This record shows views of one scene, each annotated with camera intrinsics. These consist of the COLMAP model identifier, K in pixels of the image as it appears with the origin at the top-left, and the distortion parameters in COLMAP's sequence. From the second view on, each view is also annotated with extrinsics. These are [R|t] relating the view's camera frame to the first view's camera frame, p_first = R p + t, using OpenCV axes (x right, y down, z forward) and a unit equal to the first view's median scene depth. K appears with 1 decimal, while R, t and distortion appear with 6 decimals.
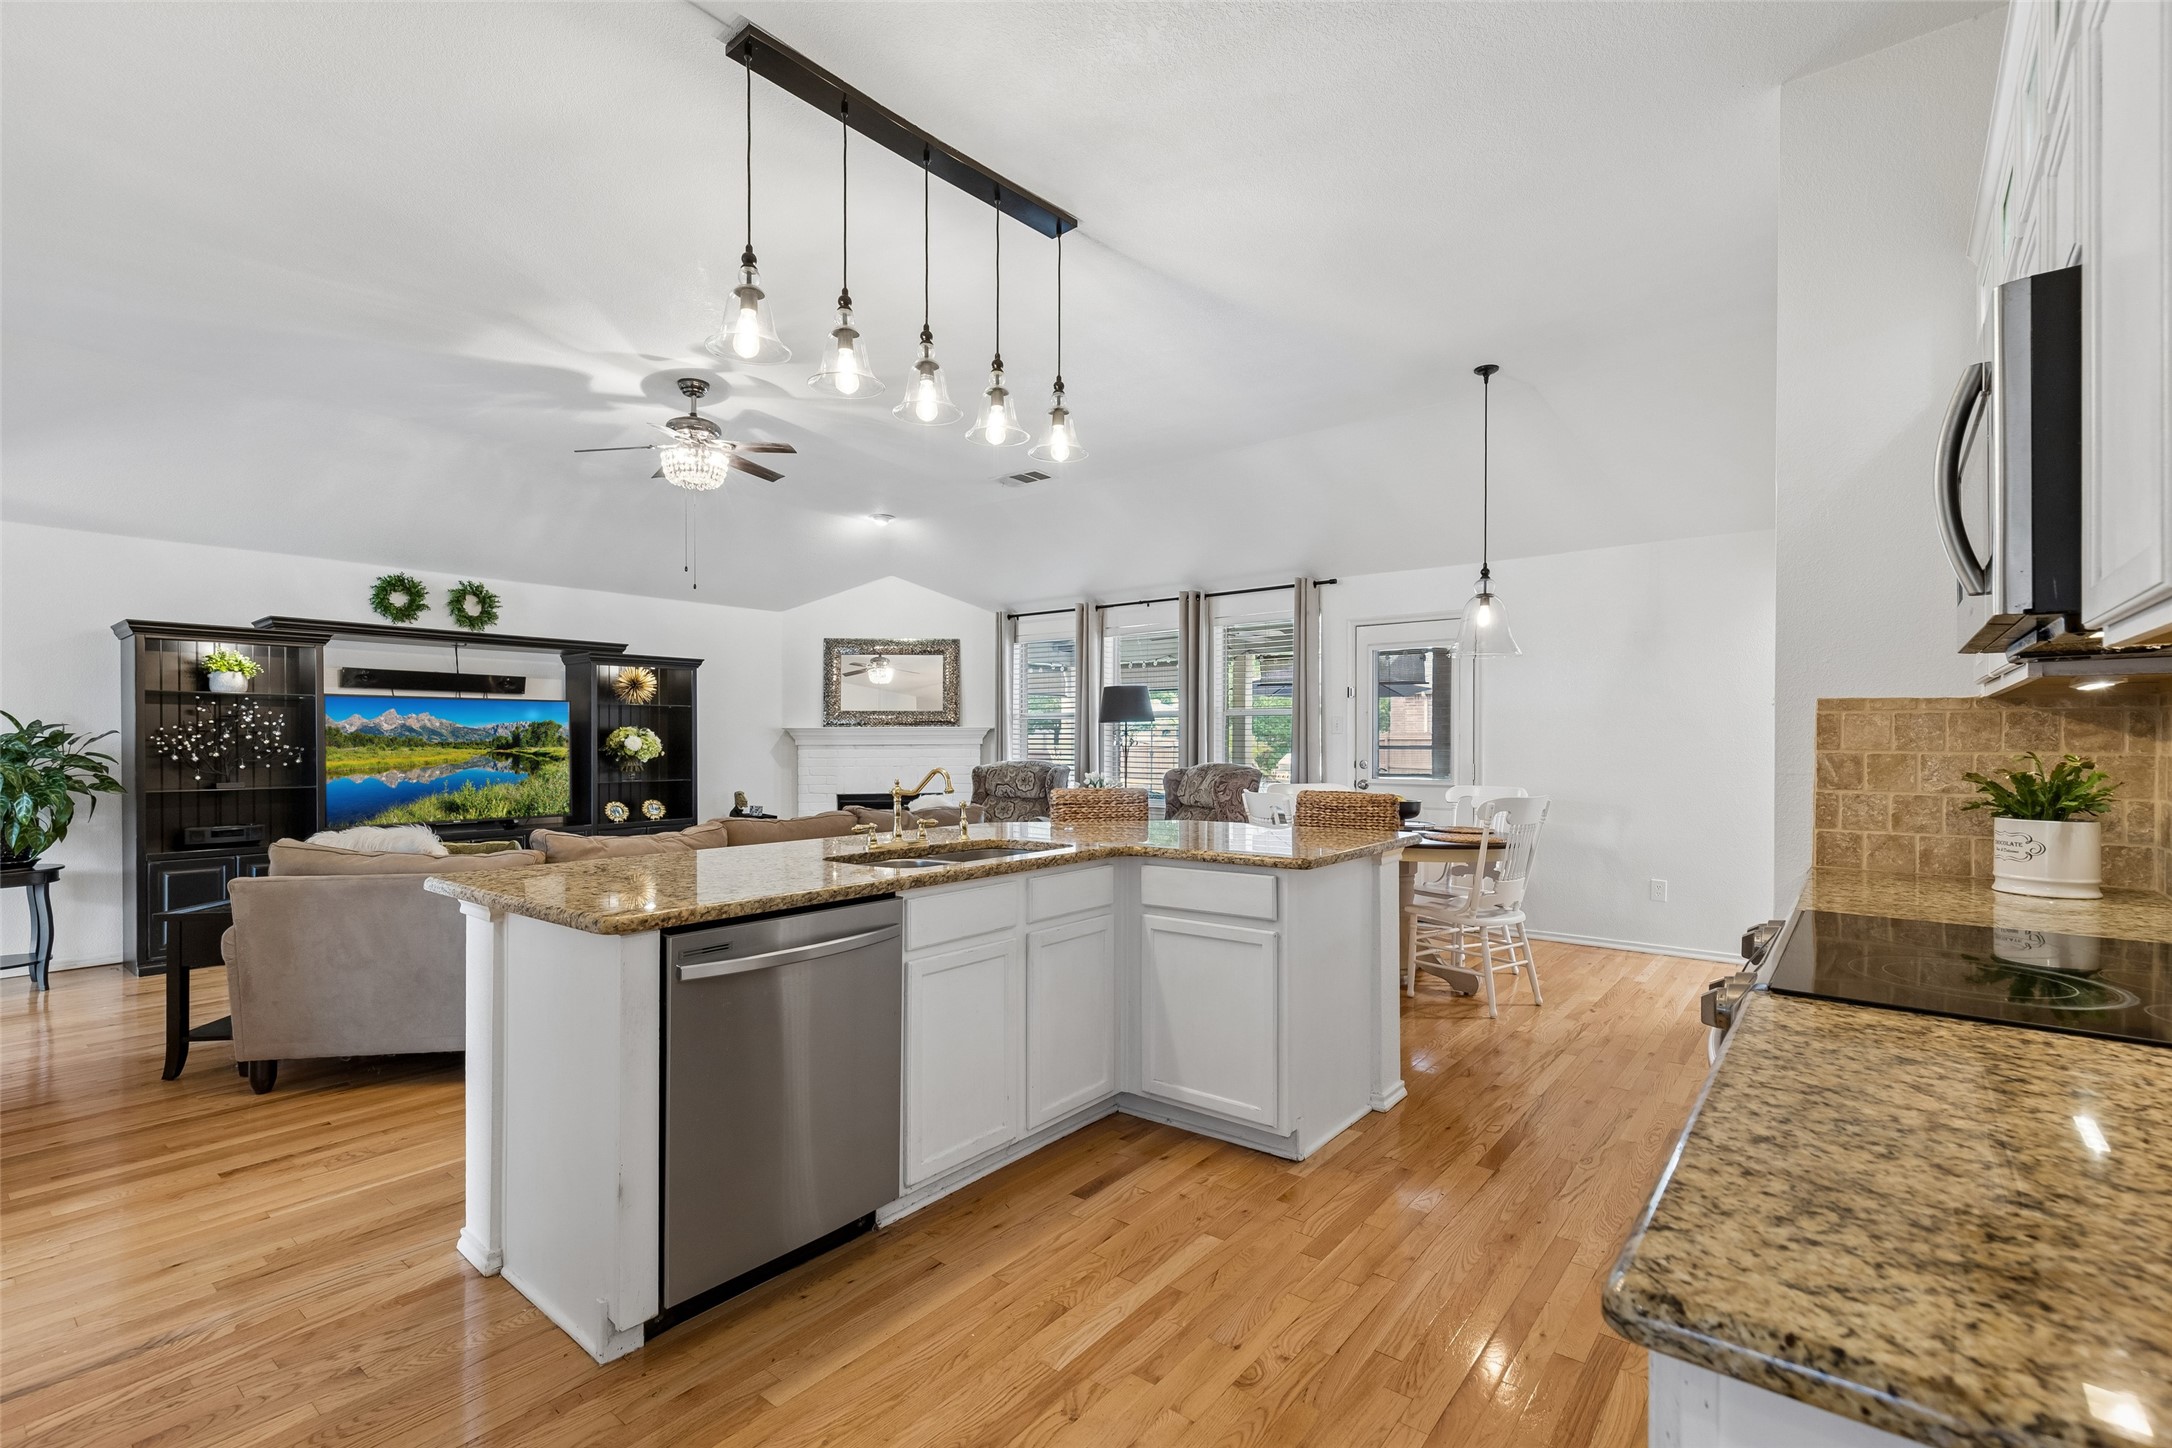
lens RADIAL K [[979.1, 0, 1099.2], [0, 979.1, 742.4], [0, 0, 1]] dist [0.004754, -0.001135]
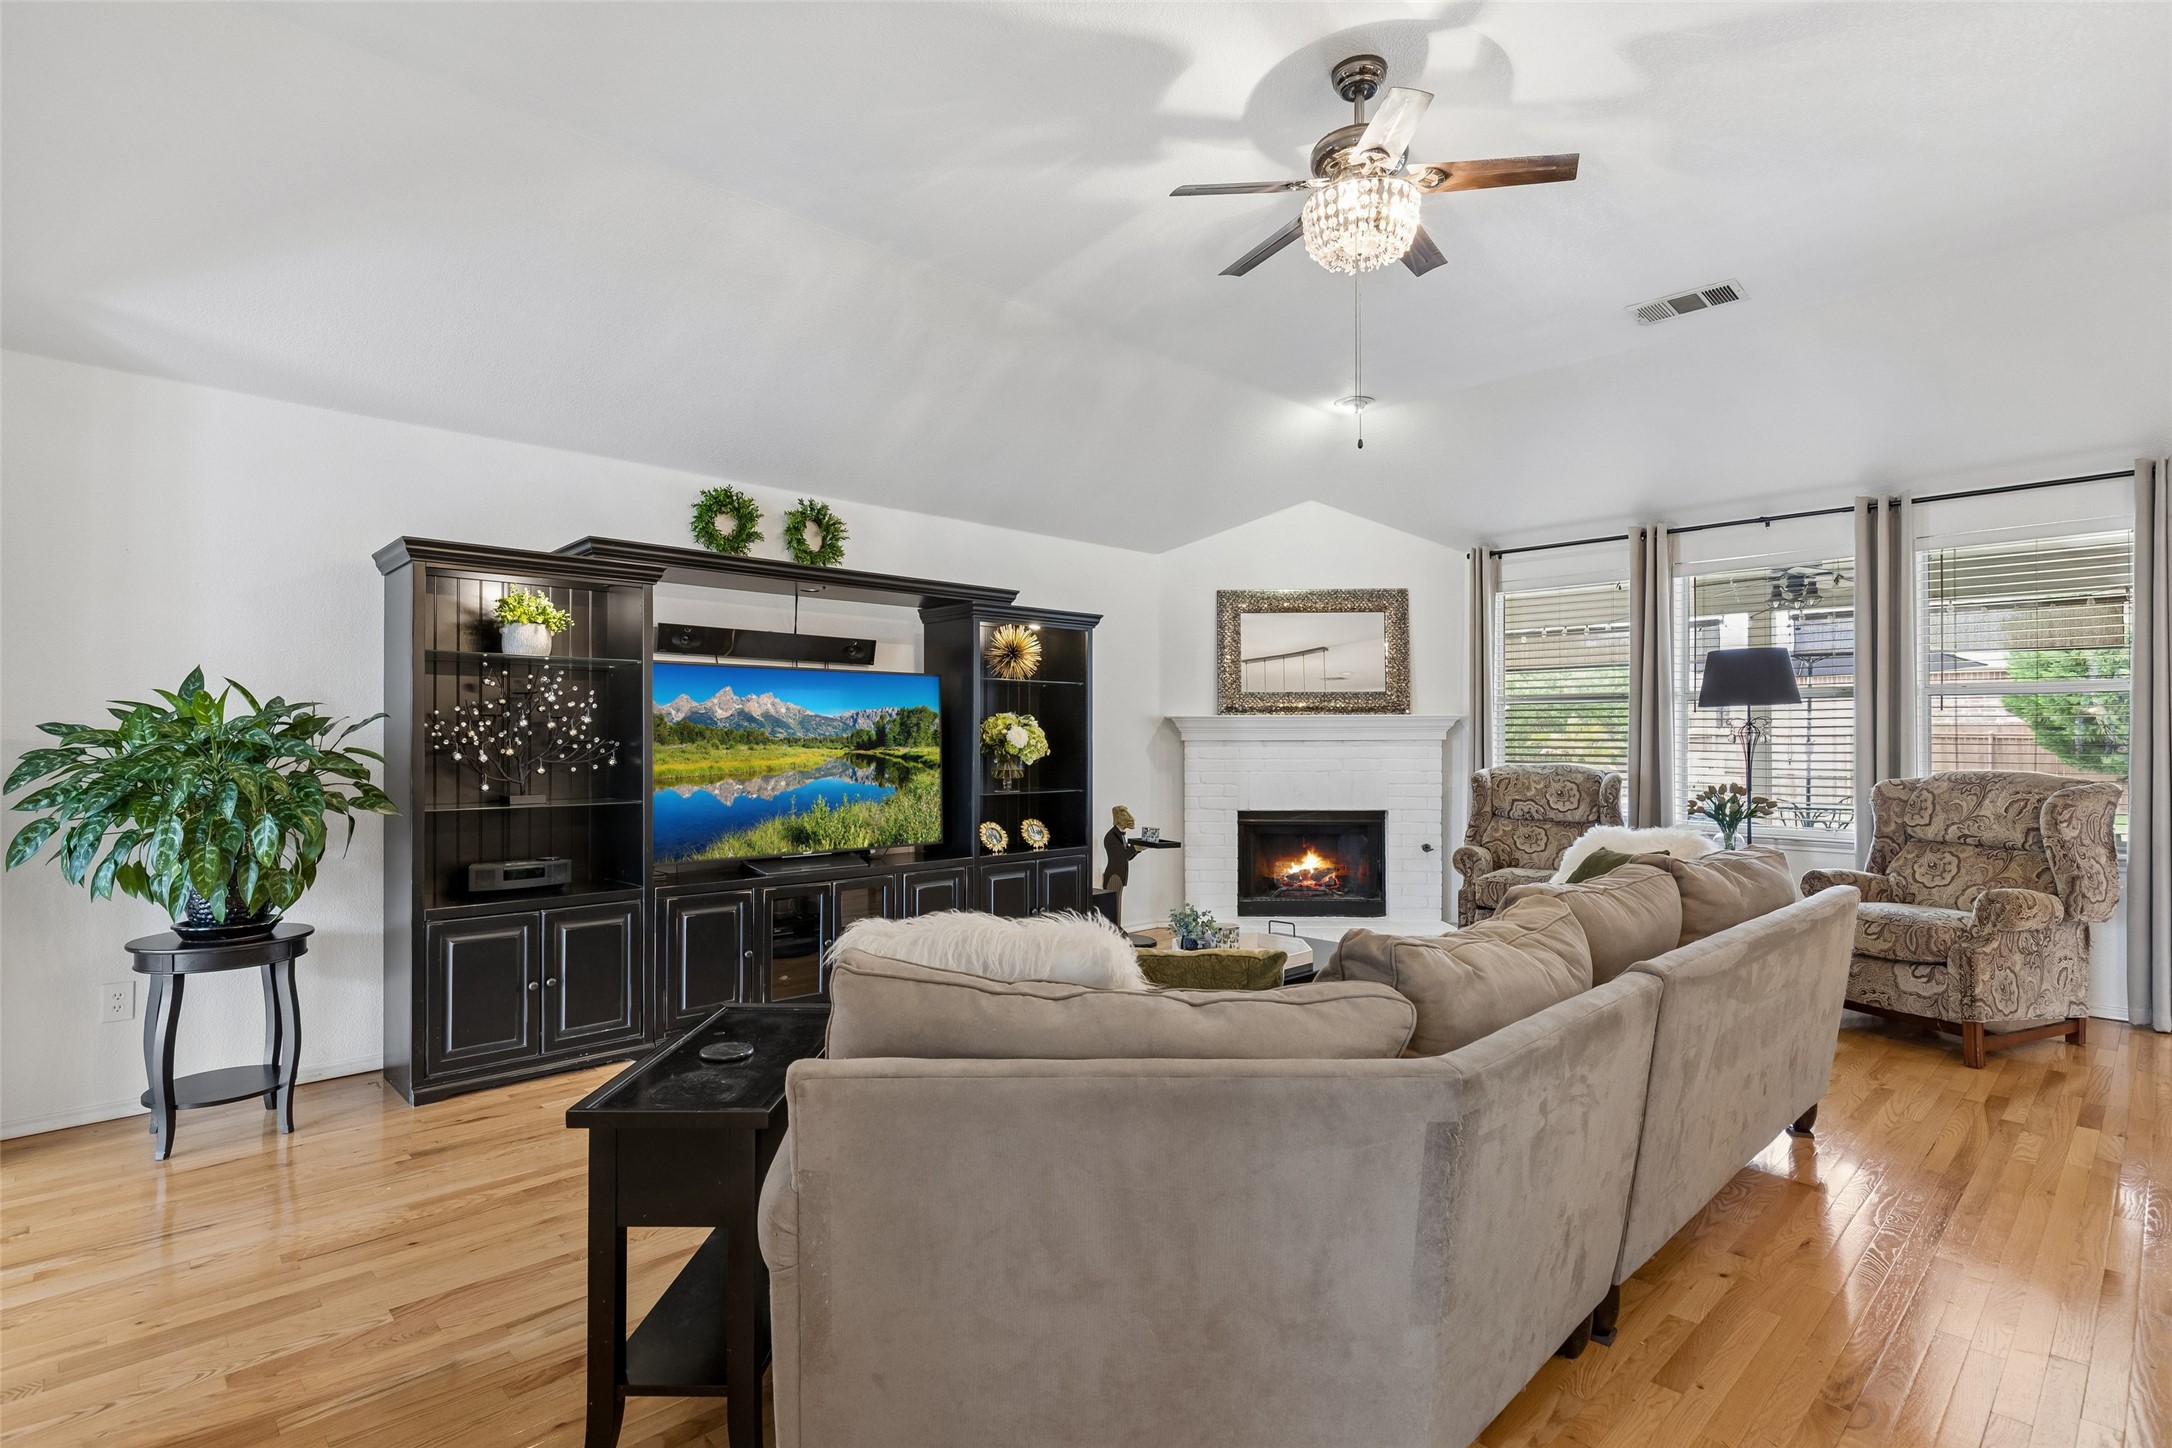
lens RADIAL K [[1070.9, 0, 1093.6], [0, 1070.9, 725.4], [0, 0, 1]] dist [-0.004872, -0.000747]
pose [[0.991169, 0.000175, -0.132606, -0.357614], [-0.002046, 0.999900, -0.013973, 0.003305], [0.132590, 0.014121, 0.991070, 0.296935]]
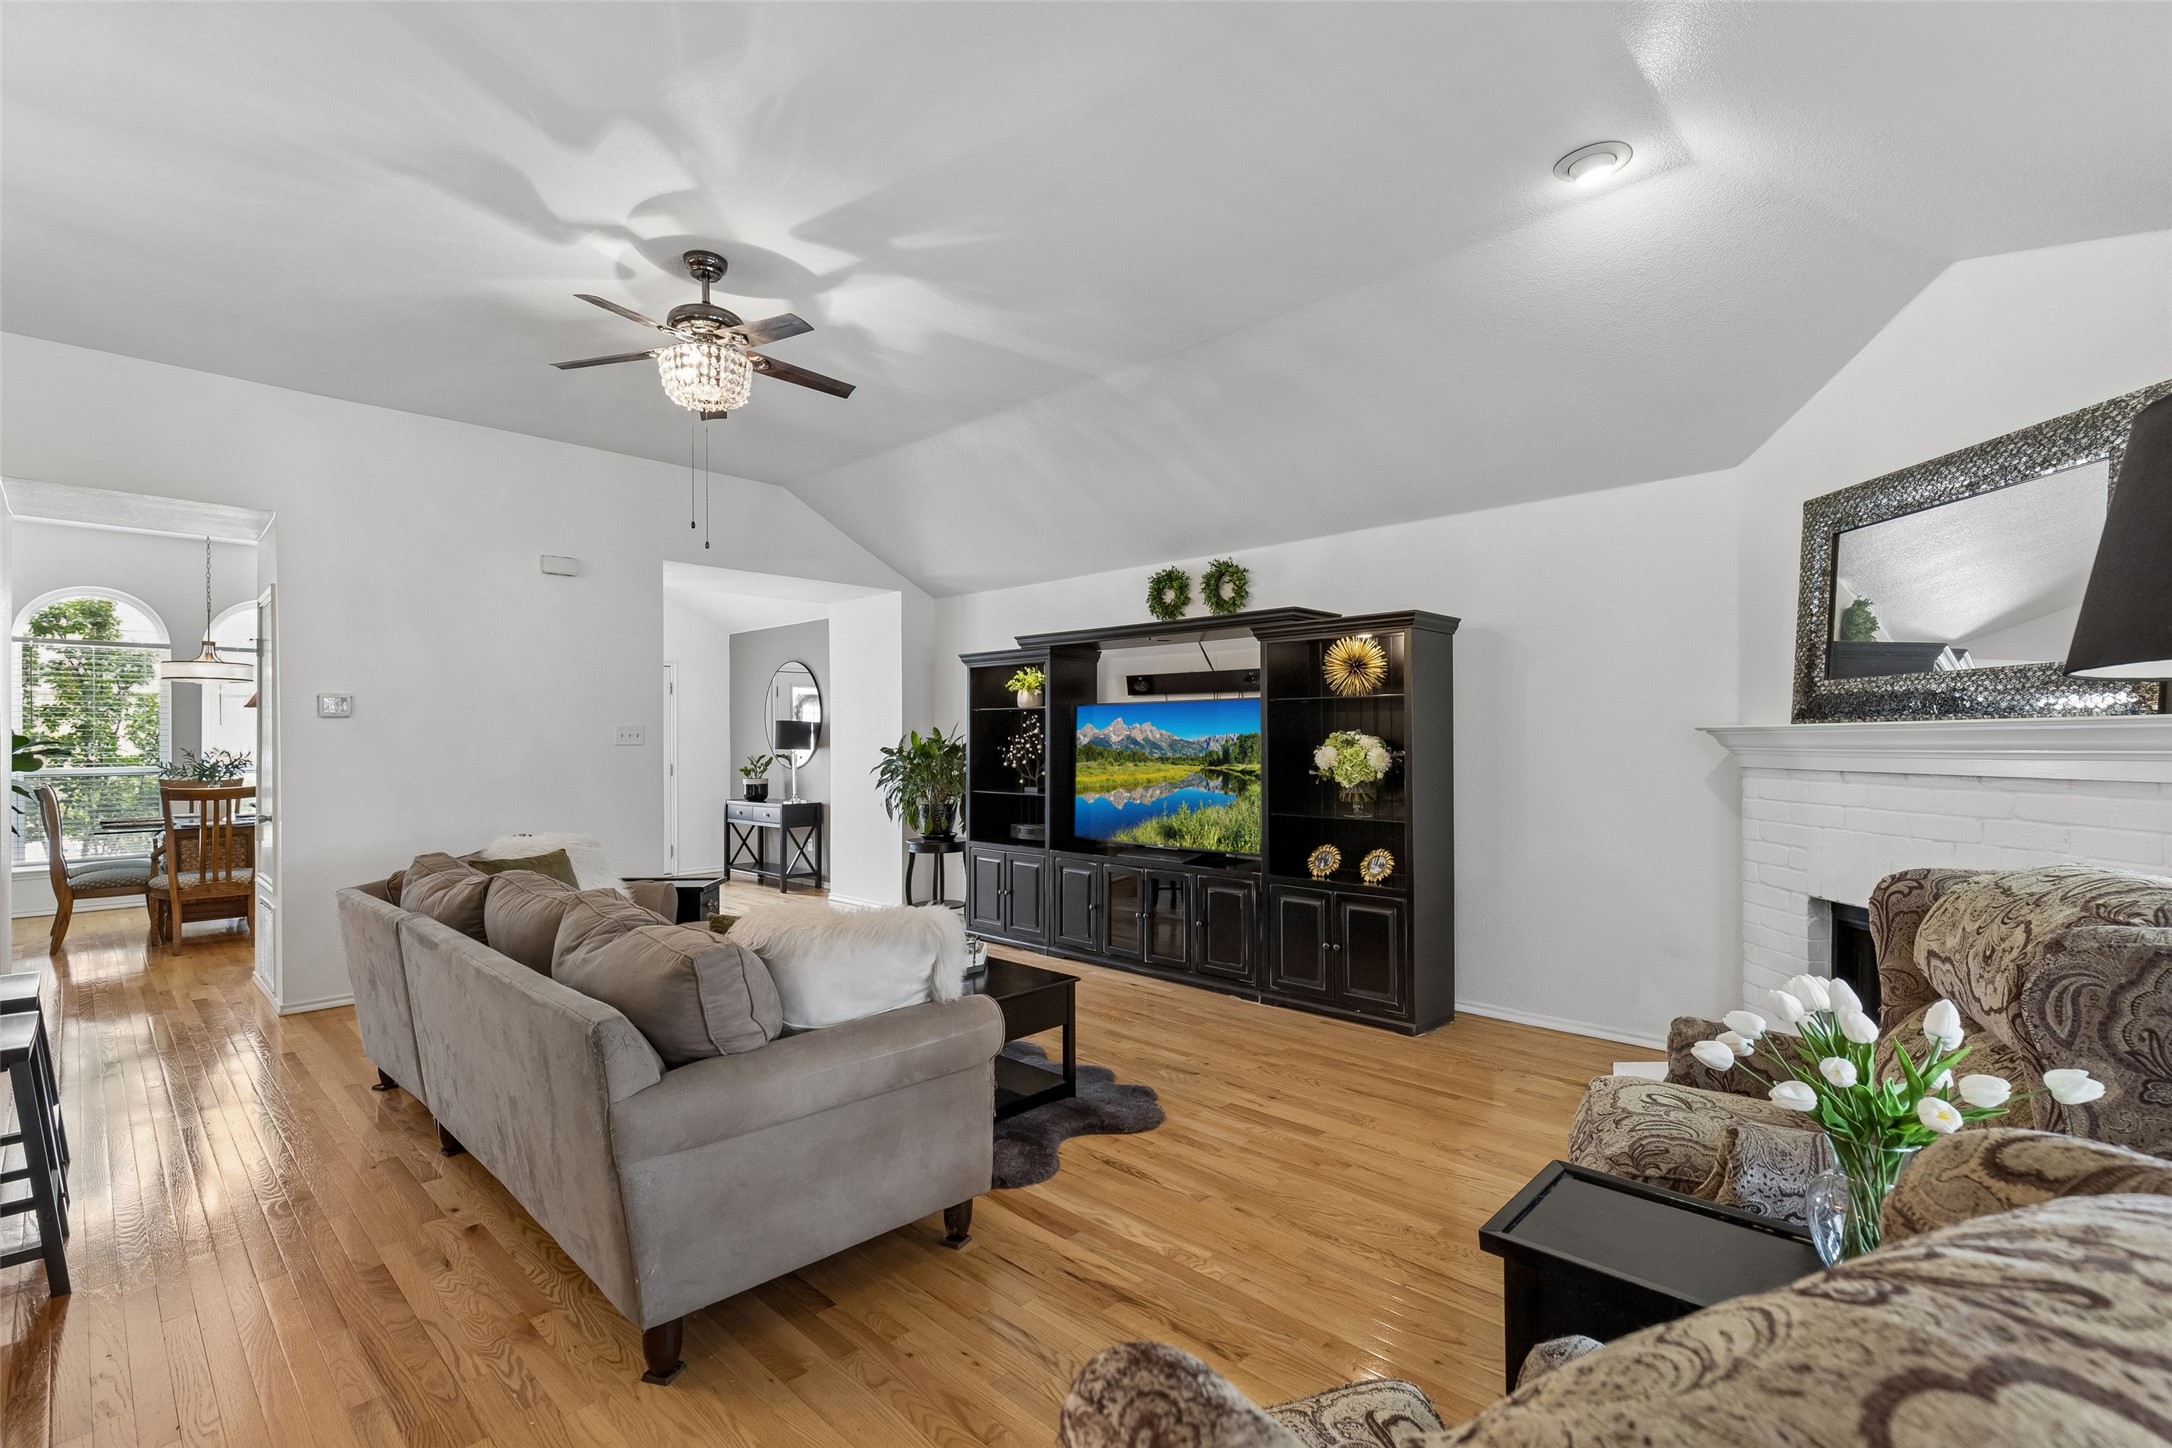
lens RADIAL K [[979.1, 0, 1090.0], [0, 979.1, 734.5], [0, 0, 1]] dist [0.004754, -0.001135]
pose [[-0.101330, -0.001926, -0.994851, 0.197020], [0.002172, 0.999995, -0.002157, -0.014932], [0.994850, -0.002379, -0.101326, 1.003814]]
